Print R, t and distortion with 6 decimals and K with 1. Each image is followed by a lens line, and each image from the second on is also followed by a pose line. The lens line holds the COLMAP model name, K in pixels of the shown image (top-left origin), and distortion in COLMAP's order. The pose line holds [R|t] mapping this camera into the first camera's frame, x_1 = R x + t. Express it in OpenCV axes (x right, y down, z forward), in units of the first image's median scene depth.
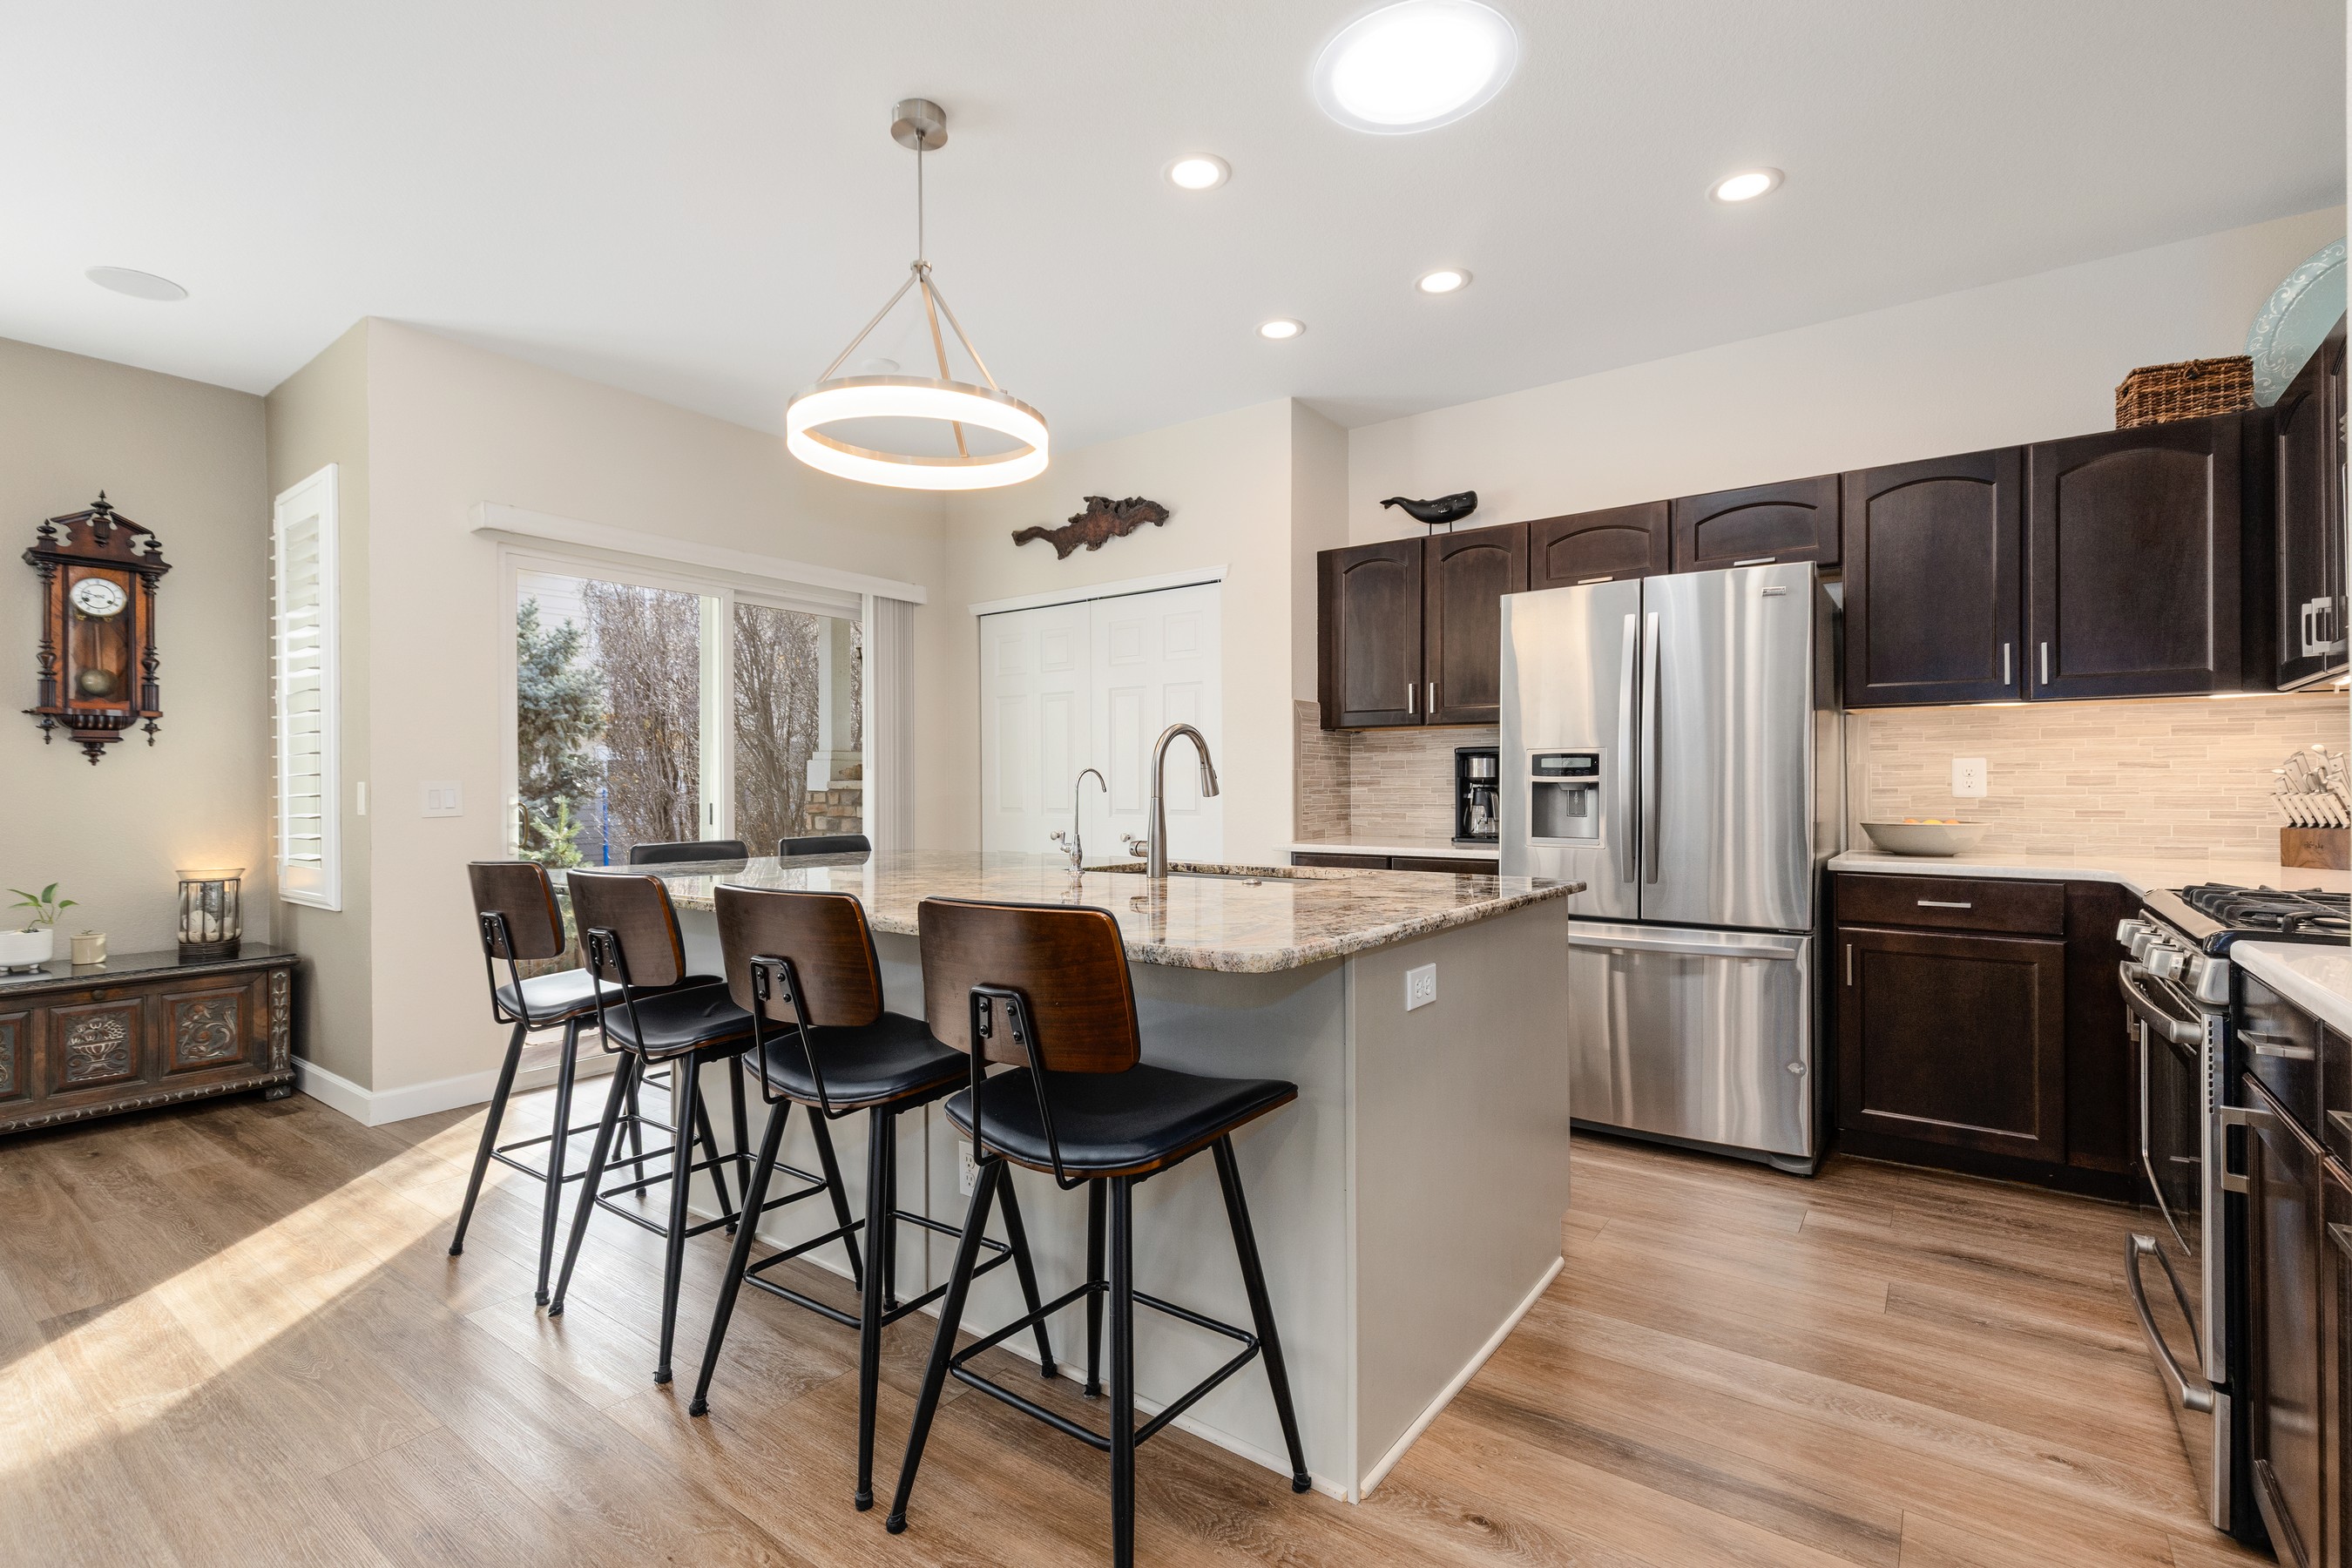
lens RADIAL K [[1070.4, 0, 1168.9], [0, 1070.4, 779.7], [0, 0, 1]] dist [0.011004, -0.002991]
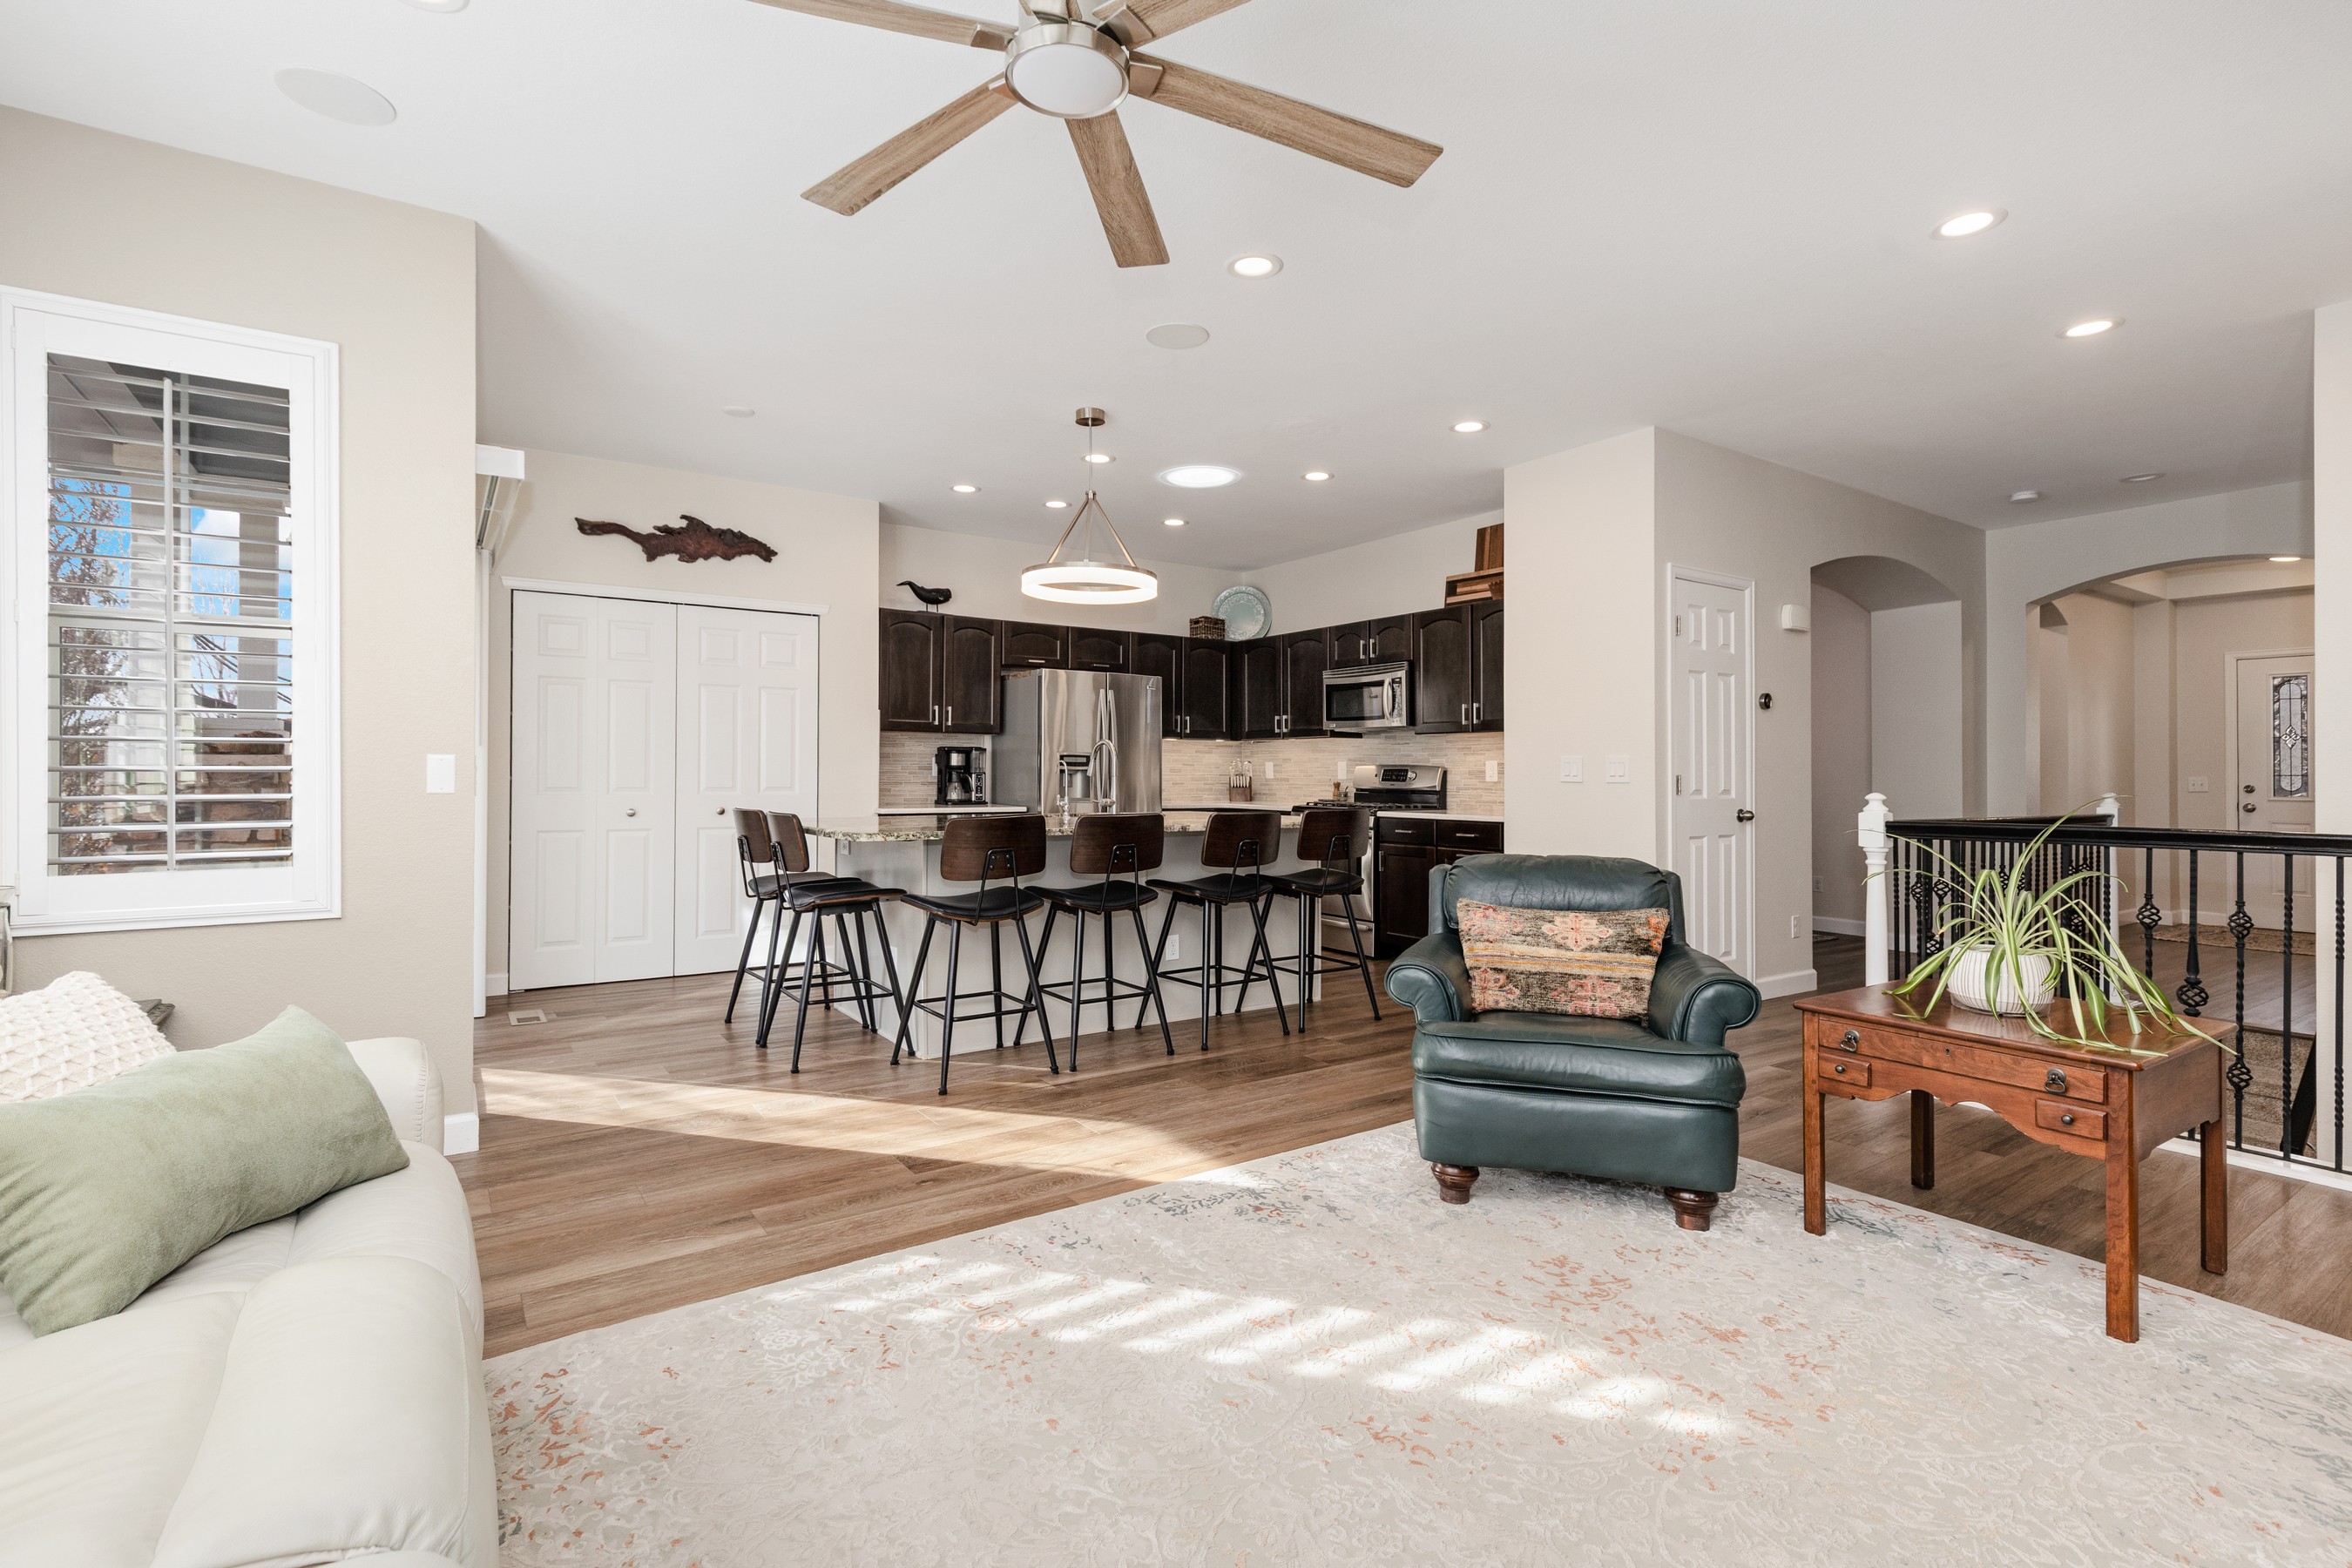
lens RADIAL K [[1070.4, 0, 1161.1], [0, 1070.4, 773.1], [0, 0, 1]] dist [0.011004, -0.002991]
pose [[0.330816, 0.006193, 0.943675, -1.449925], [-0.013285, 0.999910, -0.001905, 0.010742], [-0.943602, -0.011907, 0.330869, 0.199473]]
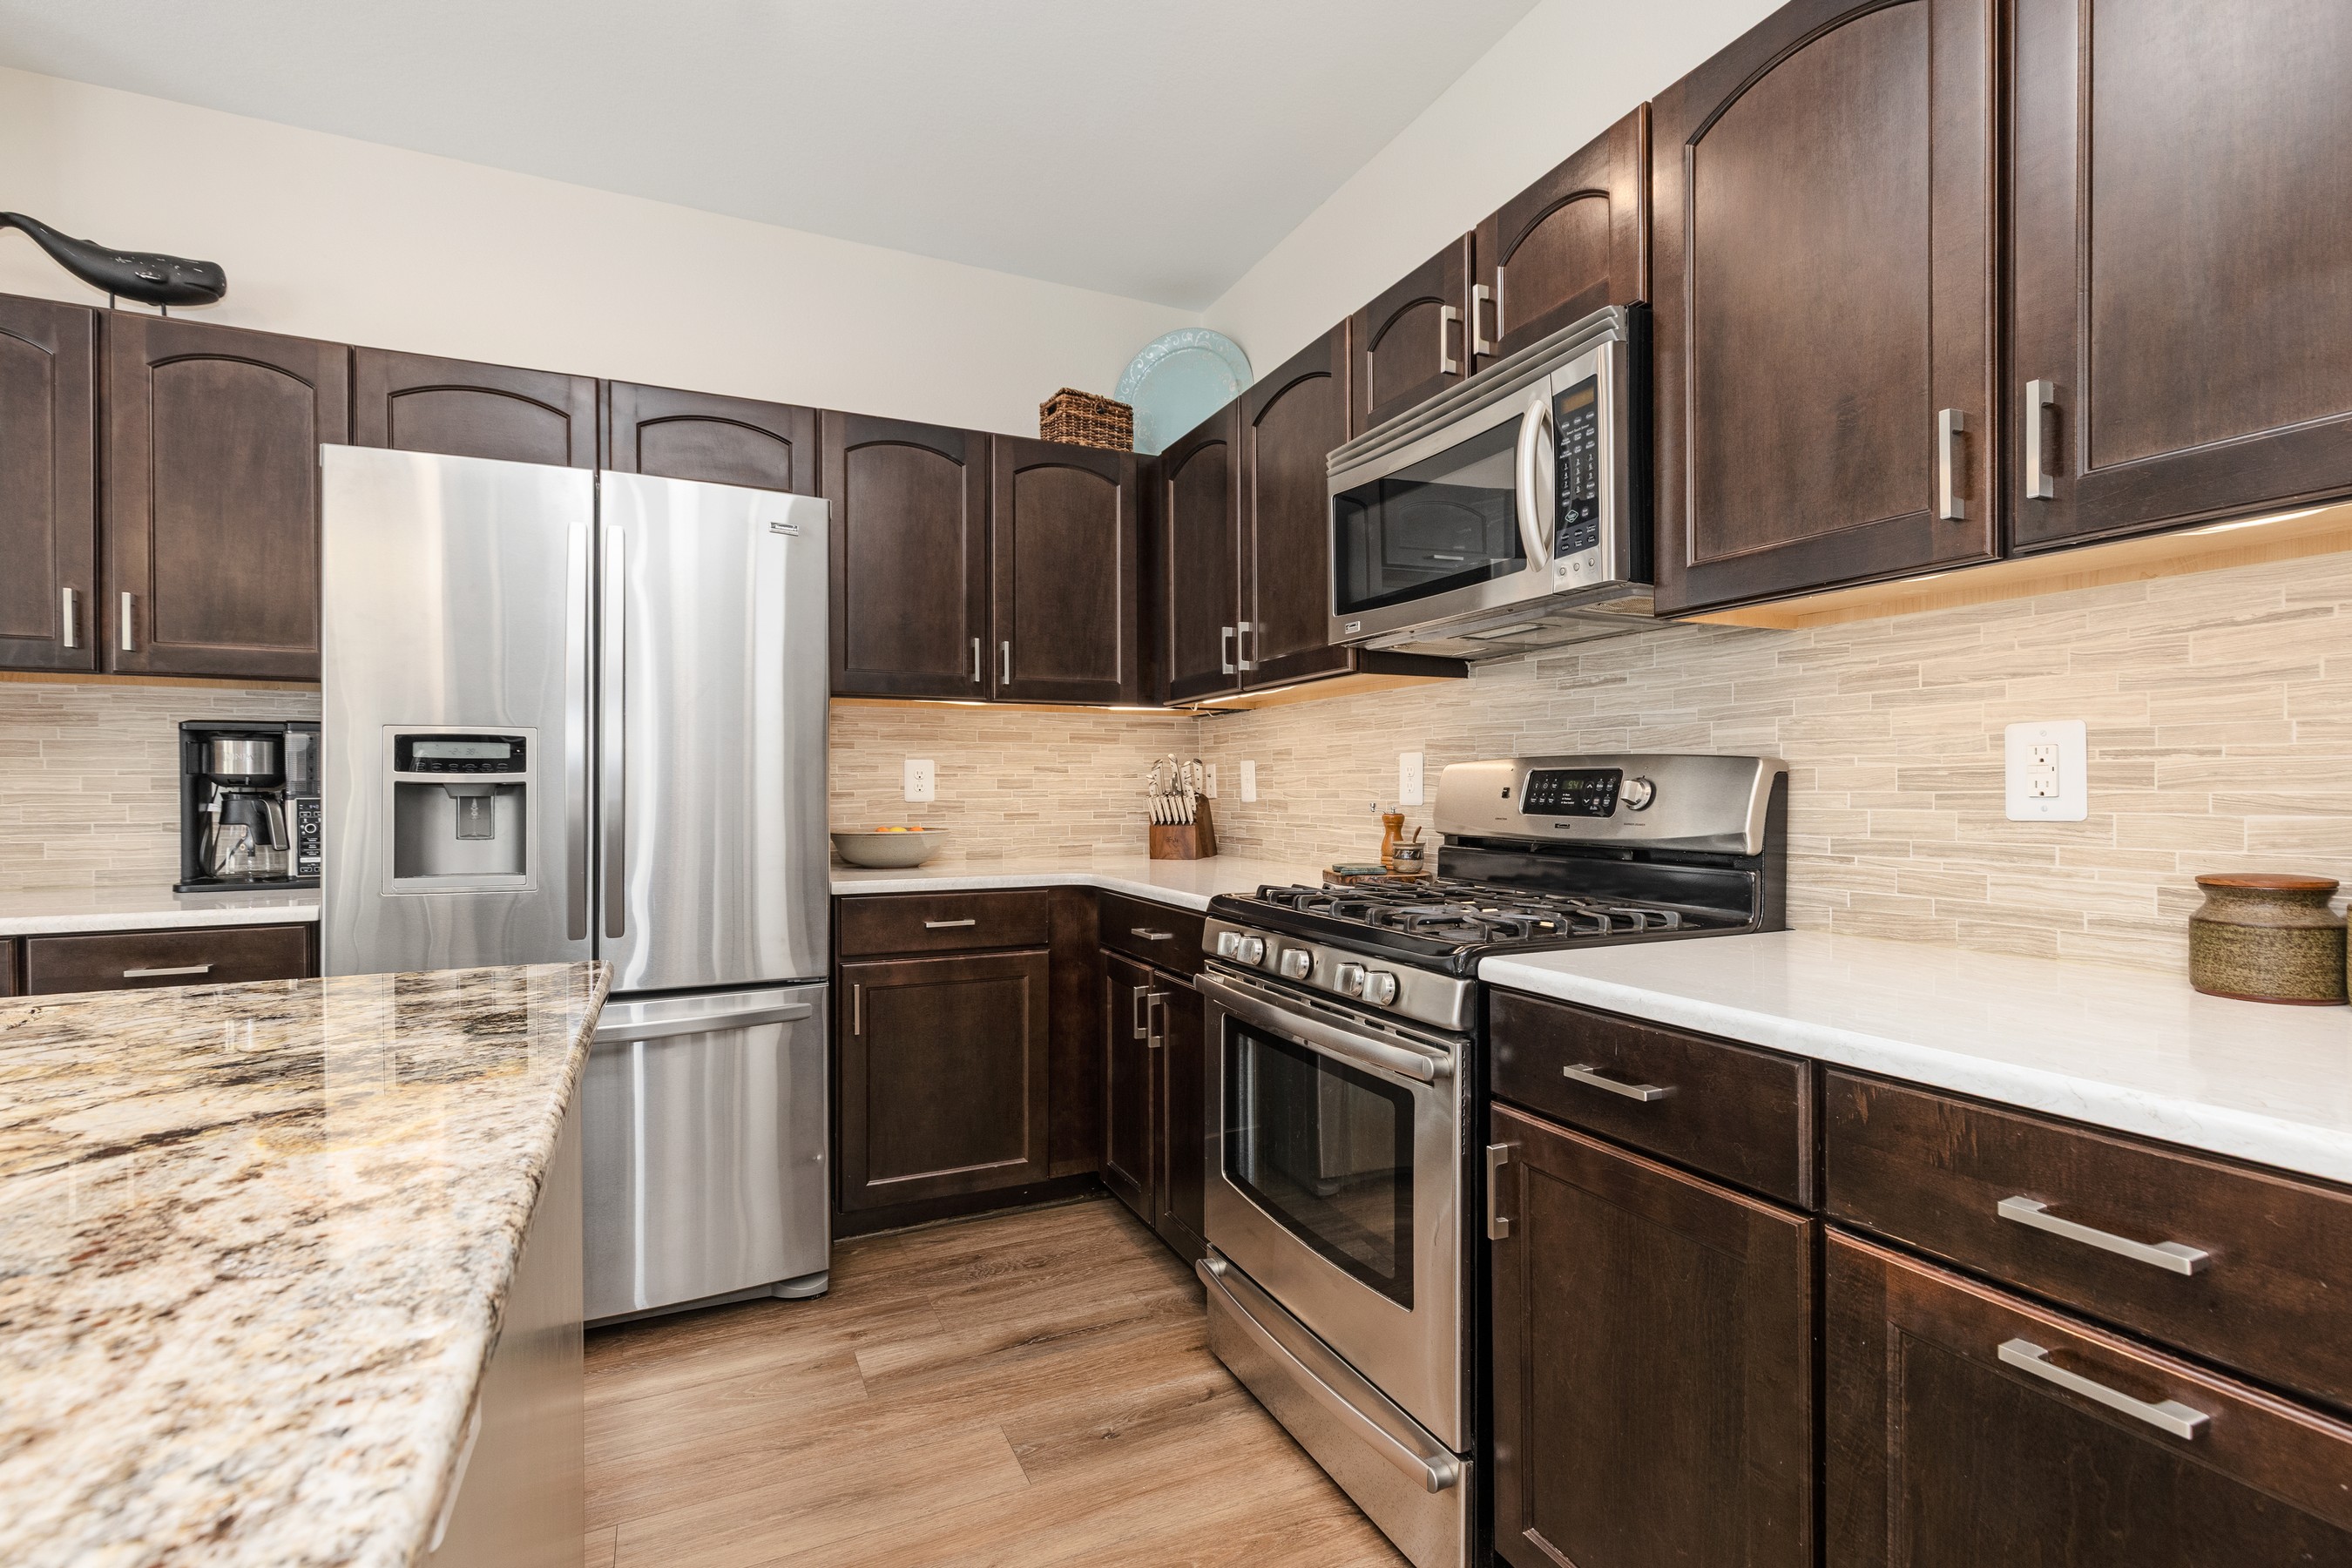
lens RADIAL K [[1070.4, 0, 1168.9], [0, 1070.4, 794.6], [0, 0, 1]] dist [0.011004, -0.002991]
pose [[0.479803, -0.003822, 0.877368, 0.033354], [-0.004168, 0.999969, 0.006635, 0.003331], [-0.877366, -0.006841, 0.479772, 0.370424]]
